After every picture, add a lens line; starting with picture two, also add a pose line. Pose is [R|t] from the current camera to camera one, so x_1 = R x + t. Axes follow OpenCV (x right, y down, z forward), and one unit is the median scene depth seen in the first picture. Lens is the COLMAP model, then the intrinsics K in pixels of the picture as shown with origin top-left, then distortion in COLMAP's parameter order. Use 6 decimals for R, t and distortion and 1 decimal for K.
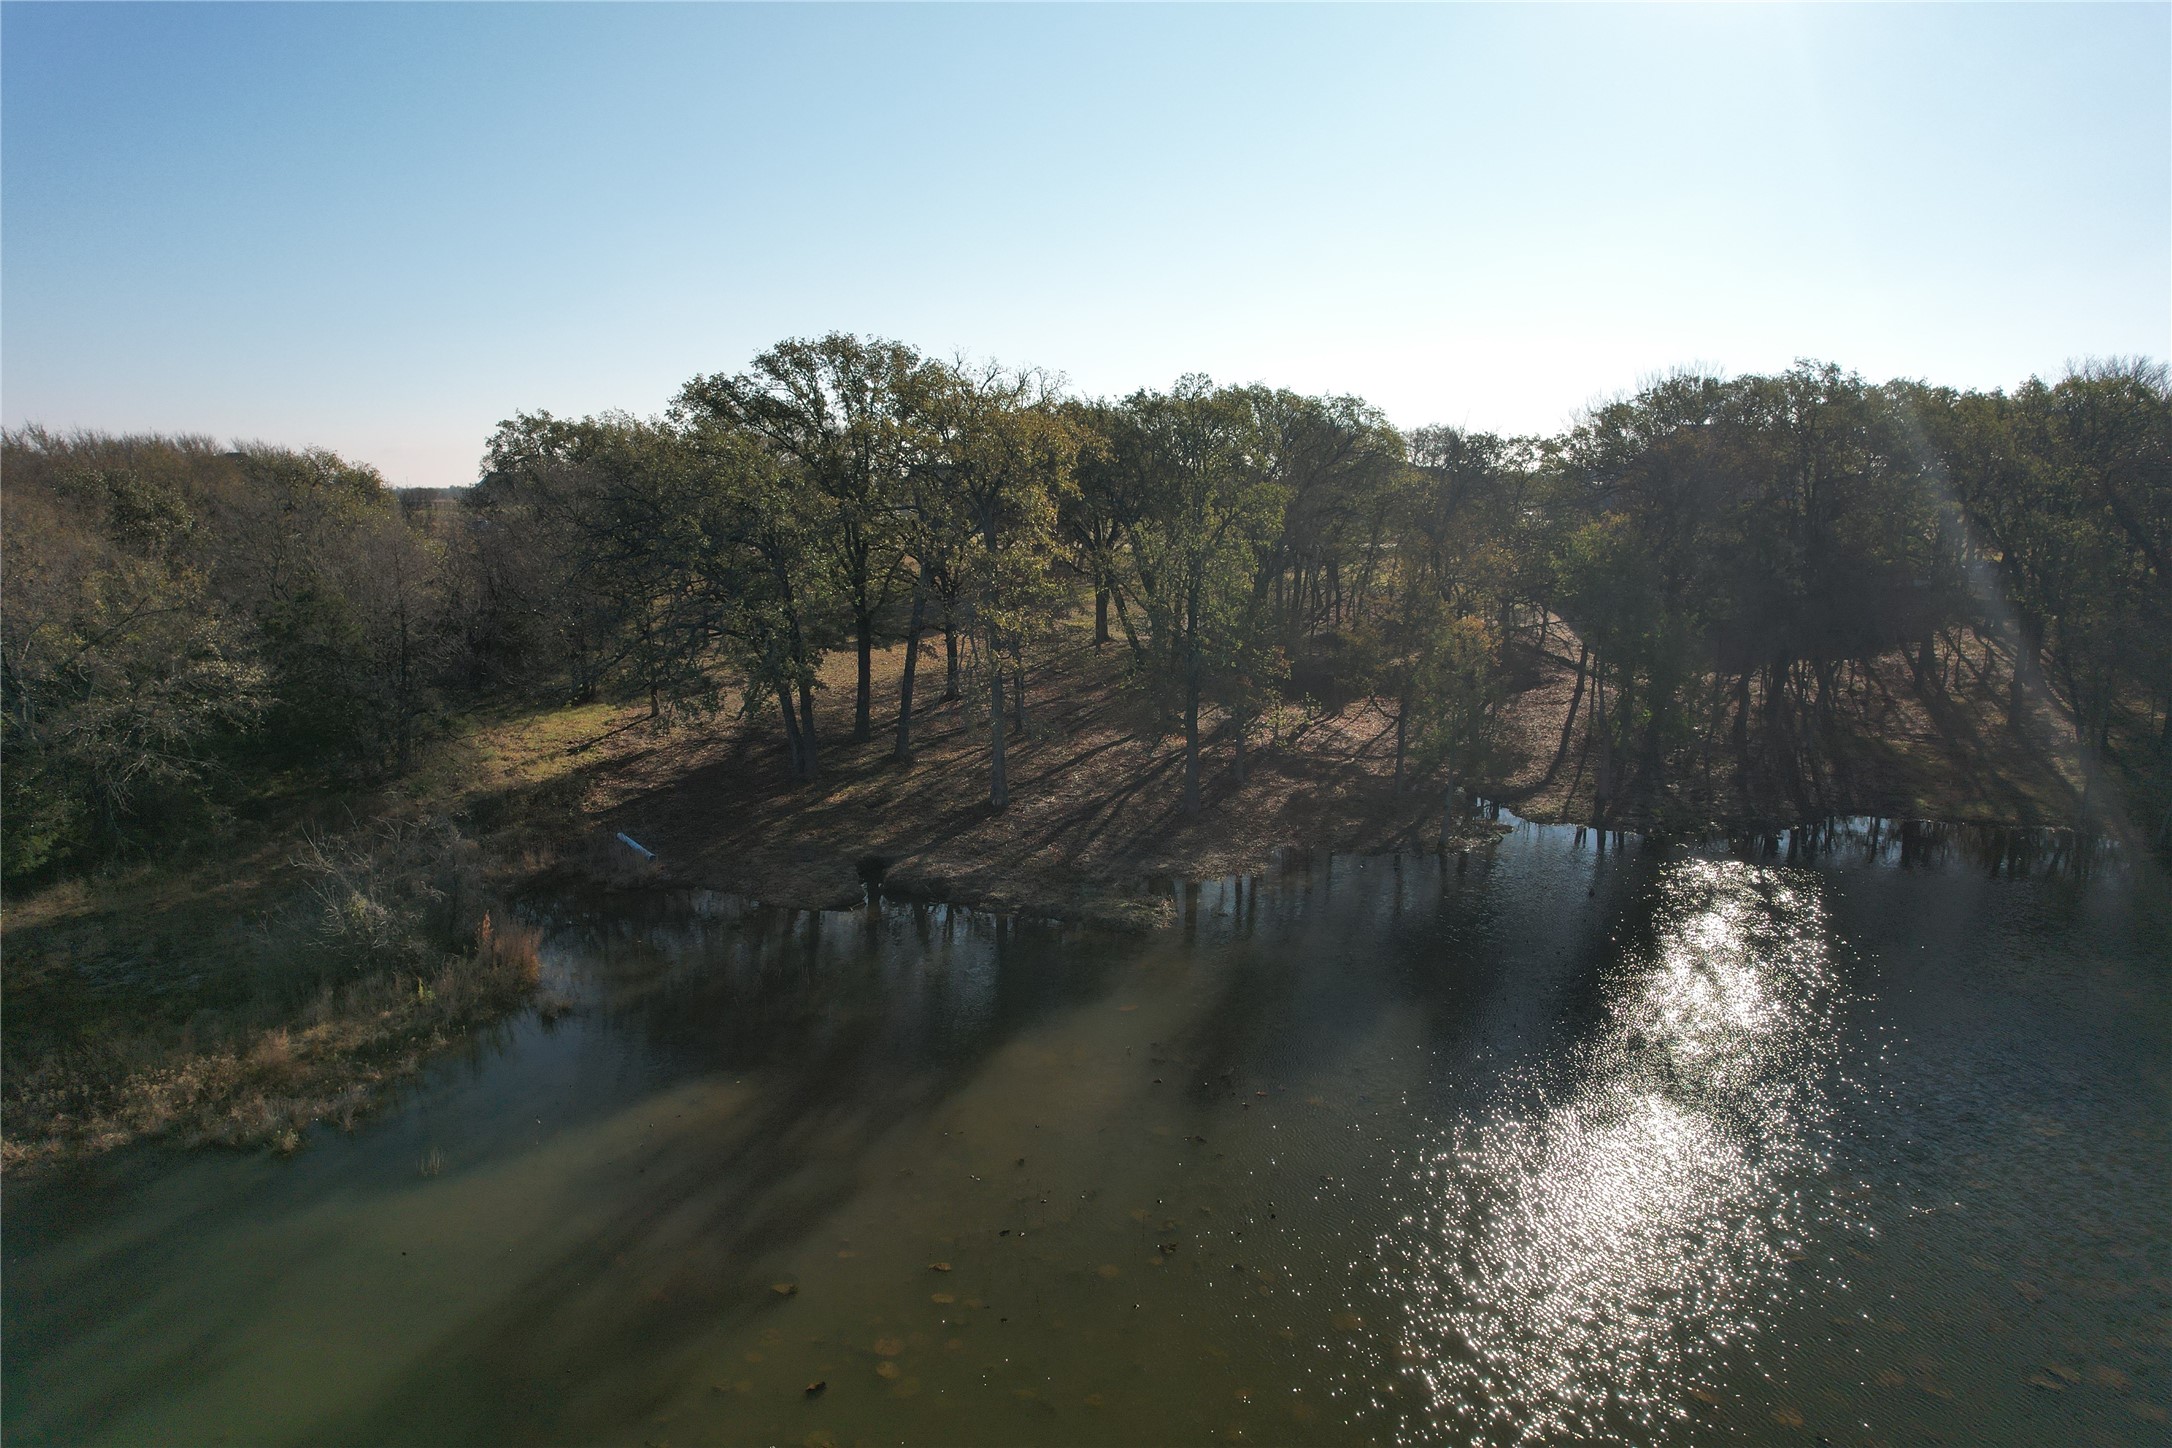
lens RADIAL K [[1470.6, 0, 1085.3], [0, 1470.6, 769.3], [0, 0, 1]] dist [-0.053045, 0.052231]
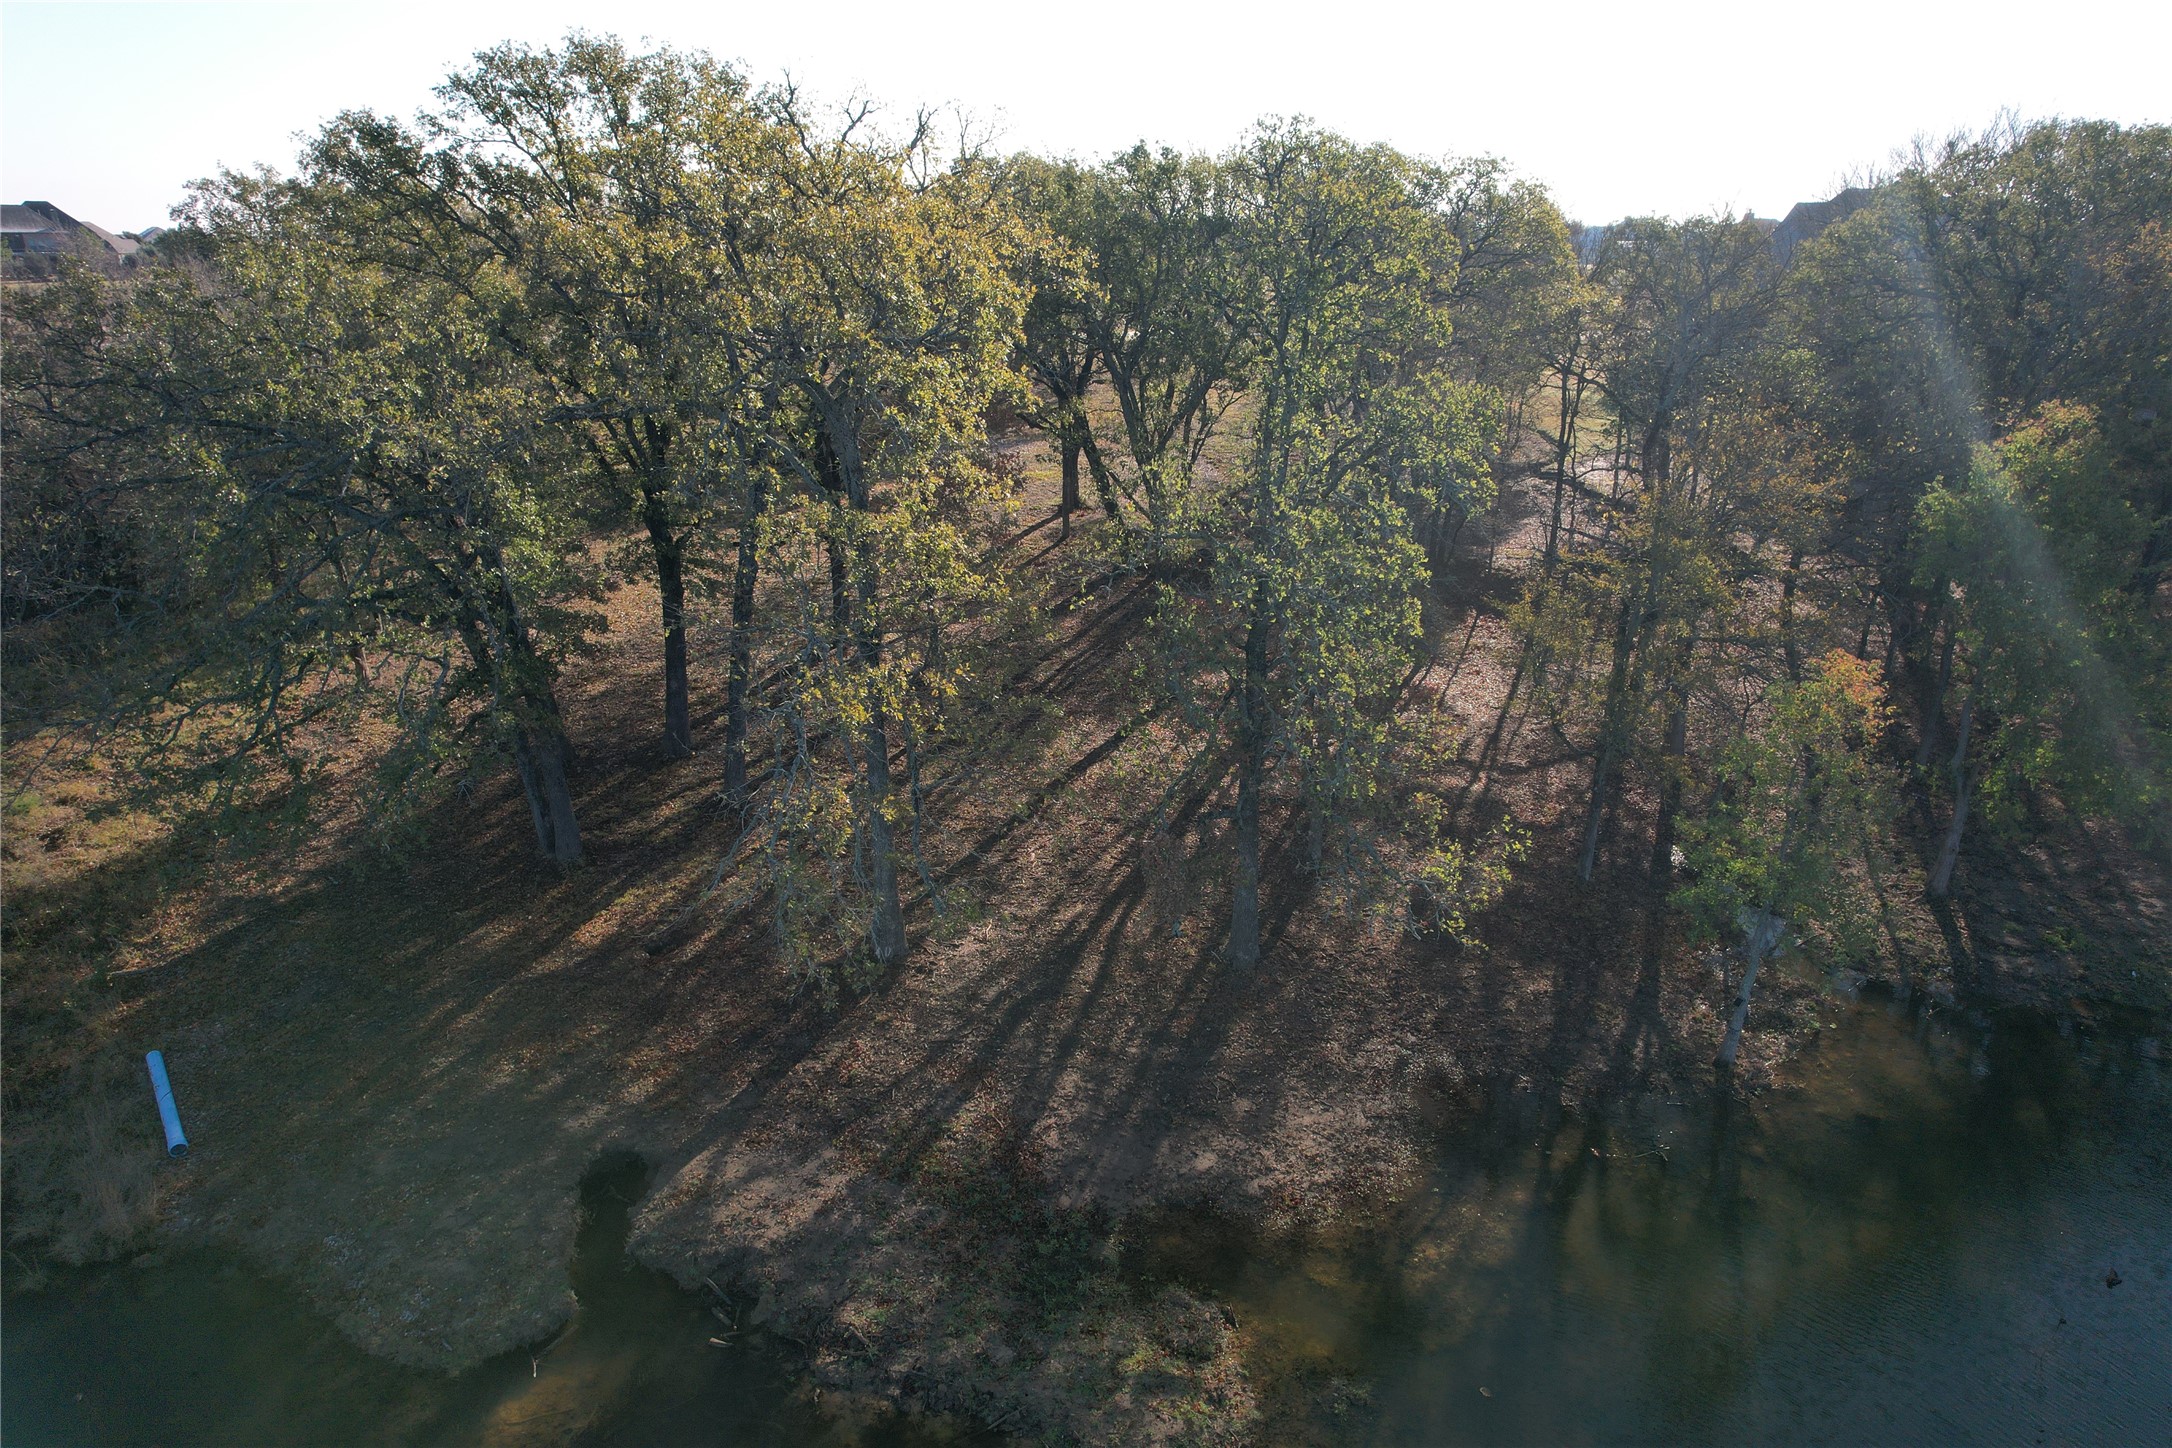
lens RADIAL K [[1470.6, 0, 1085.3], [0, 1470.6, 769.3], [0, 0, 1]] dist [-0.053045, 0.052231]
pose [[0.999683, -0.006643, 0.024291, 0.000860], [0.002637, 0.986893, 0.161355, -0.127119], [-0.025045, -0.161240, 0.986597, 0.463420]]
